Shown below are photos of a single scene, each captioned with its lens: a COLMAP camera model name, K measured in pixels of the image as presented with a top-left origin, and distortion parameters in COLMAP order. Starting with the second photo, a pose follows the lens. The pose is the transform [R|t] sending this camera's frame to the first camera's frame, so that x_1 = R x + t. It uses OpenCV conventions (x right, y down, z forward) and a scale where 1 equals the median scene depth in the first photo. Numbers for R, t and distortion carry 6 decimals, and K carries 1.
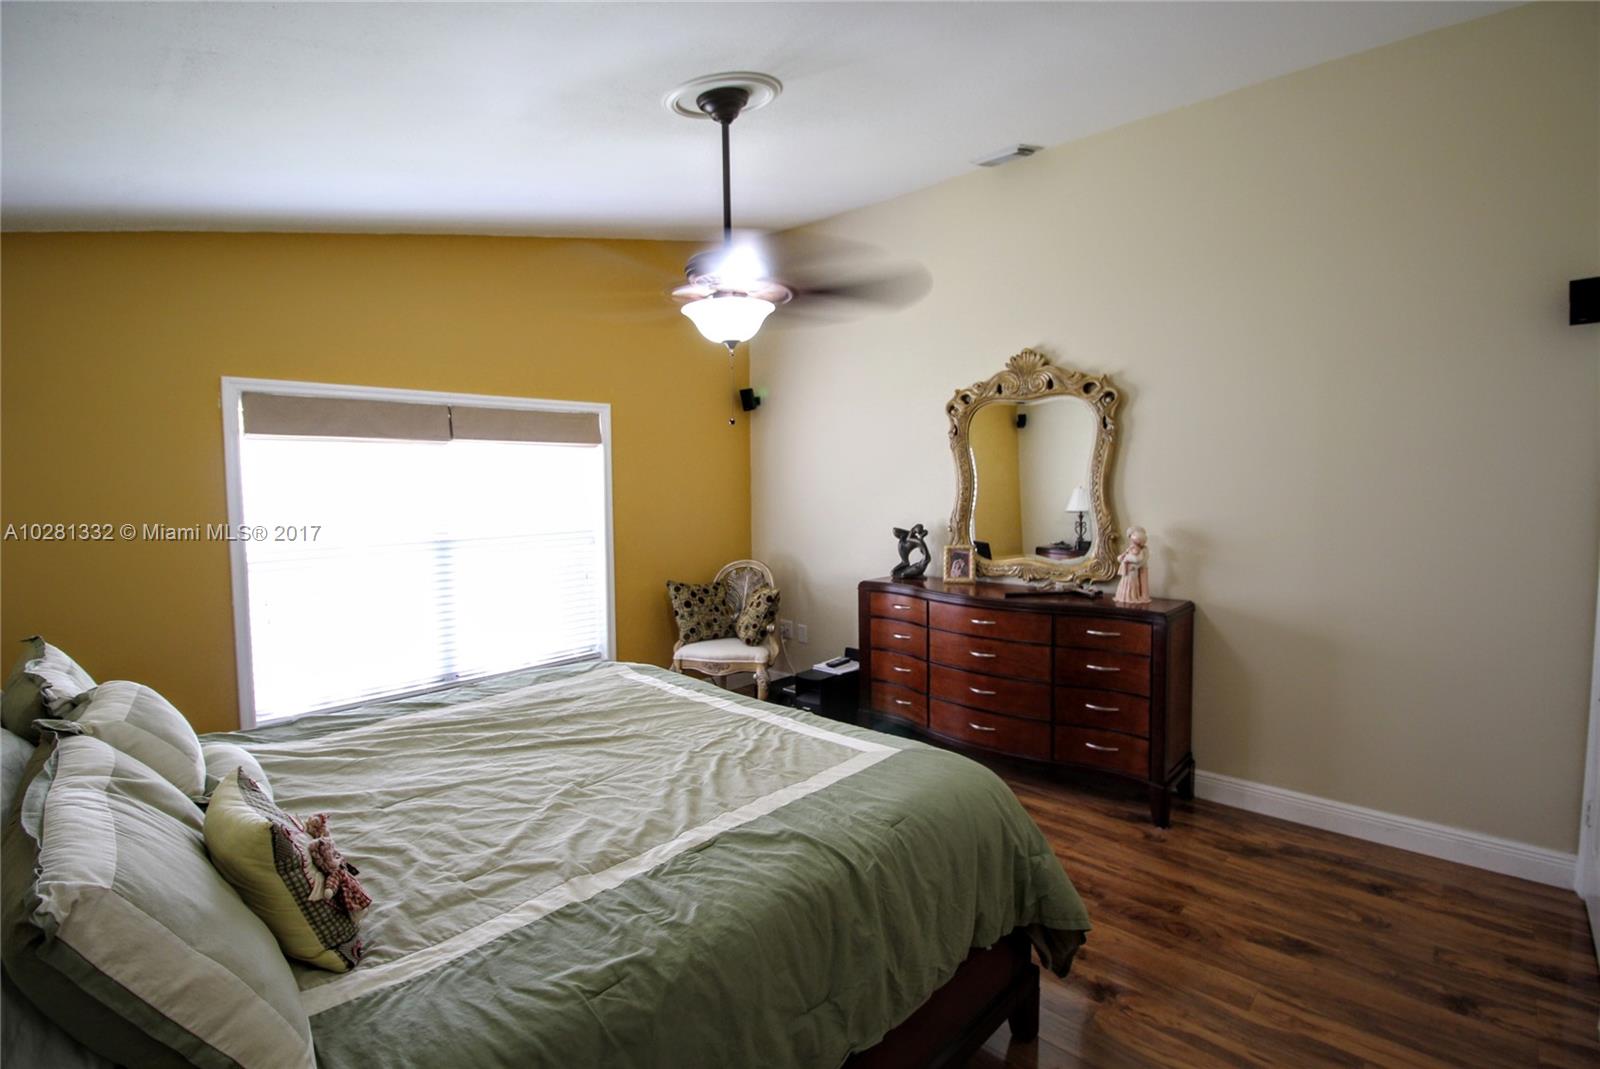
lens RADIAL K [[743.4, 0, 805.7], [0, 743.4, 518.1], [0, 0, 1]] dist [-0.000575, -0.013848]
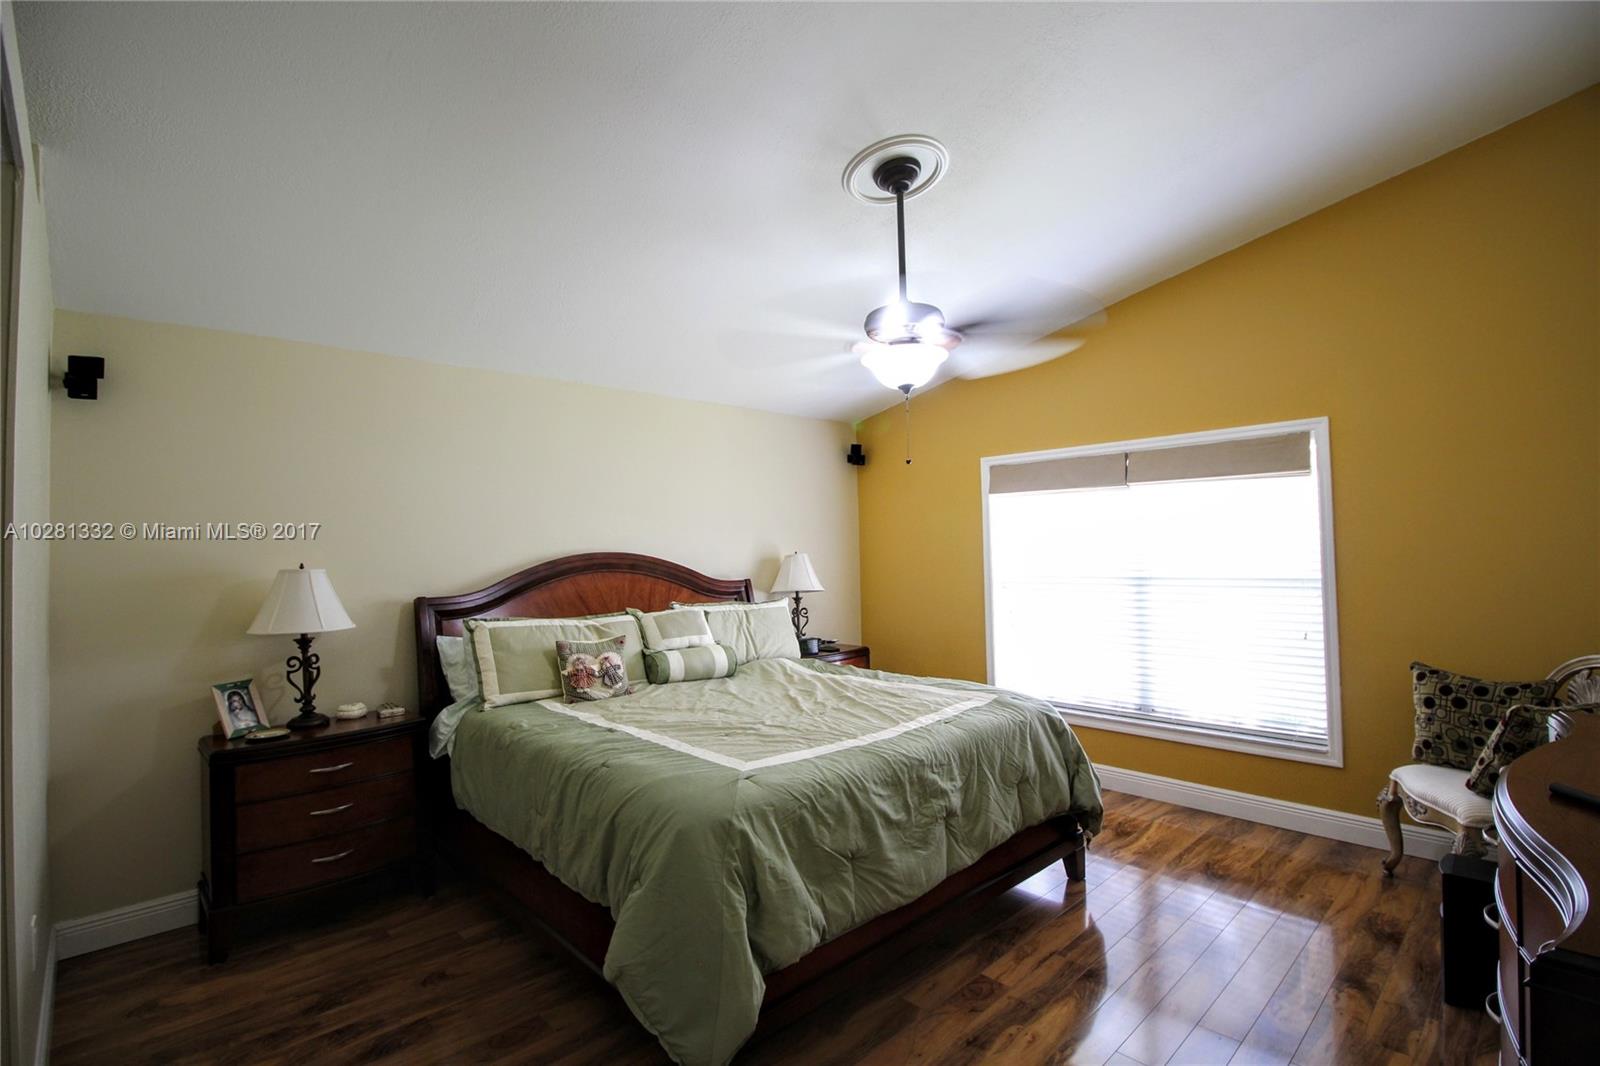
lens RADIAL K [[743.4, 0, 805.7], [0, 743.4, 516.6], [0, 0, 1]] dist [-0.000575, -0.013848]
pose [[-0.061194, -0.031125, -0.997640, 0.591985], [-0.032142, 0.999057, -0.029197, -0.010362], [0.997608, 0.030280, -0.062137, 0.569664]]
